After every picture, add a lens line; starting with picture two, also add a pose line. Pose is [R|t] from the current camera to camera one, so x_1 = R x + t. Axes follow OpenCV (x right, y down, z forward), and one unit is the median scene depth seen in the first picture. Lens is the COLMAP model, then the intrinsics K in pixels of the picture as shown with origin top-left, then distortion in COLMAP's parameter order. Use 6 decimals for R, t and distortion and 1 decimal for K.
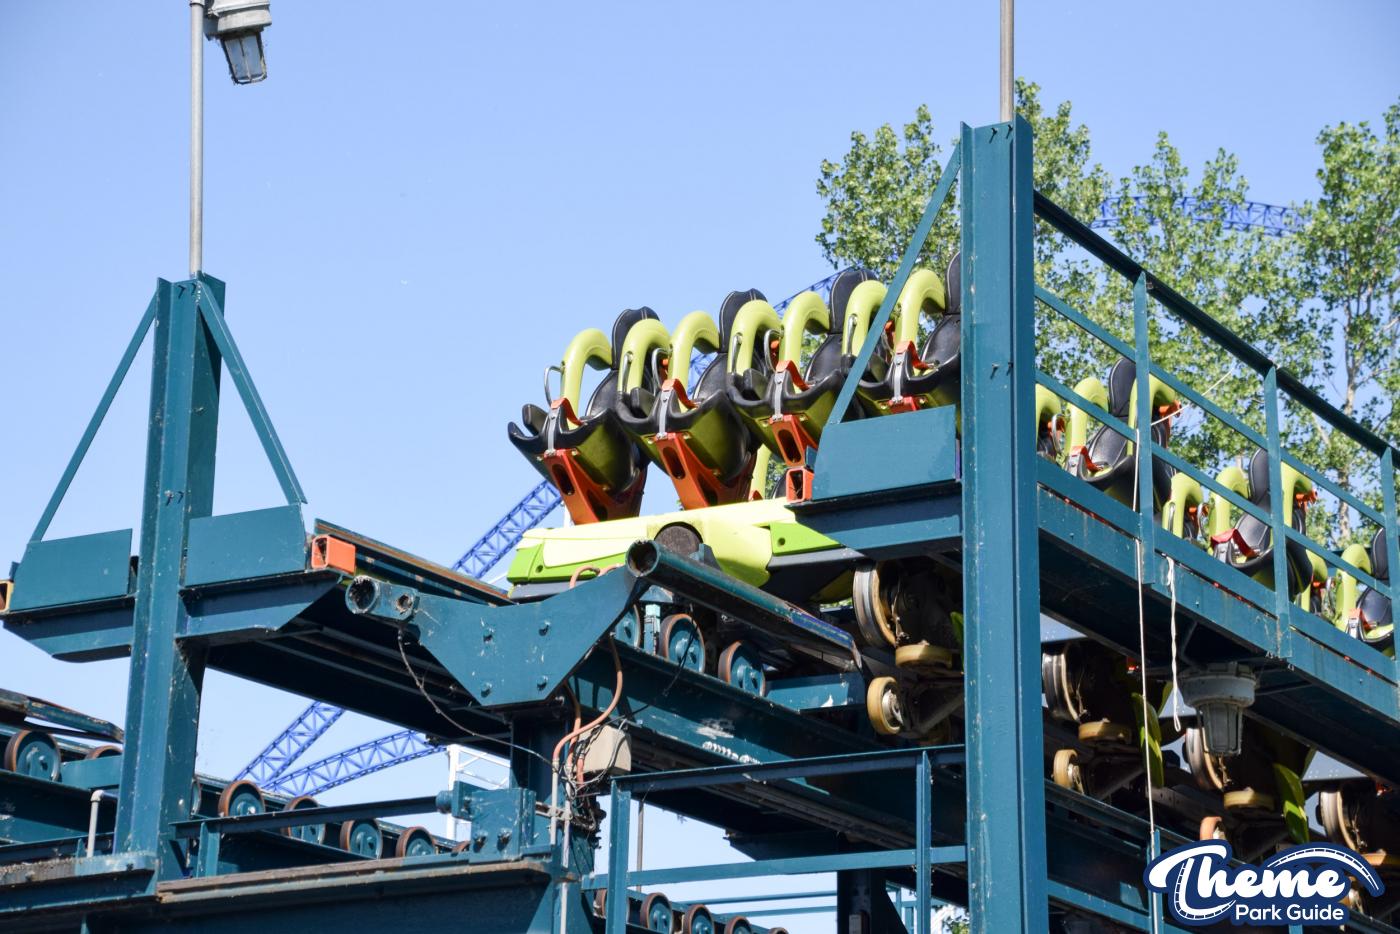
lens RADIAL K [[3242.3, 0, 700.8], [0, 3242.3, 465.7], [0, 0, 1]] dist [0.693606, 0.000000]
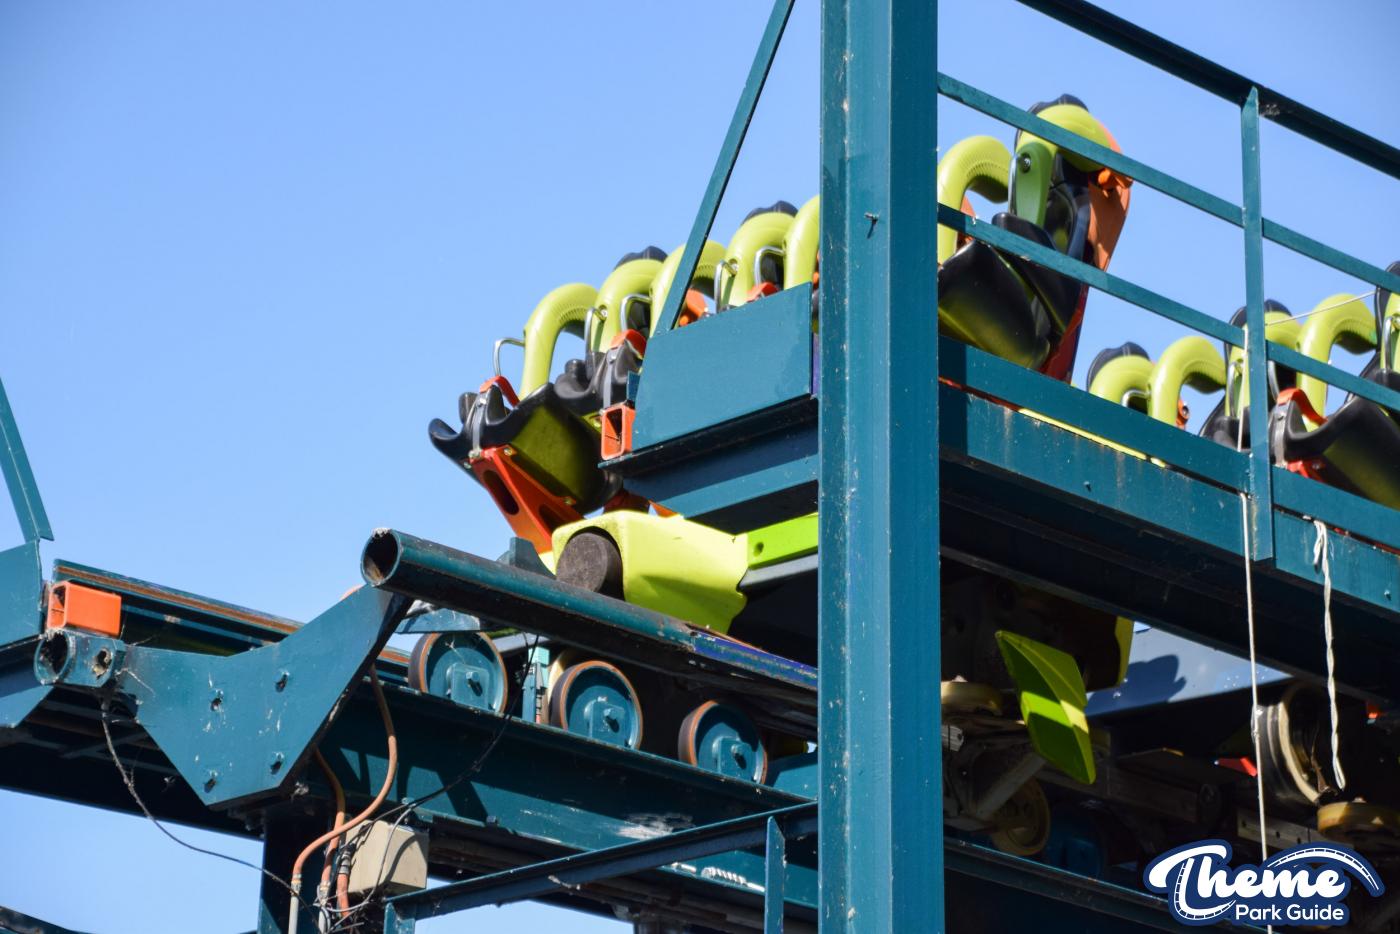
lens RADIAL K [[3872.8, 0, 688.8], [0, 3872.8, 477.7], [0, 0, 1]] dist [0.922176, 0.000000]
pose [[0.971529, -0.080020, -0.222997, 0.199523], [0.069473, 0.996080, -0.054759, 0.054154], [0.226505, 0.037708, 0.973280, 0.219621]]
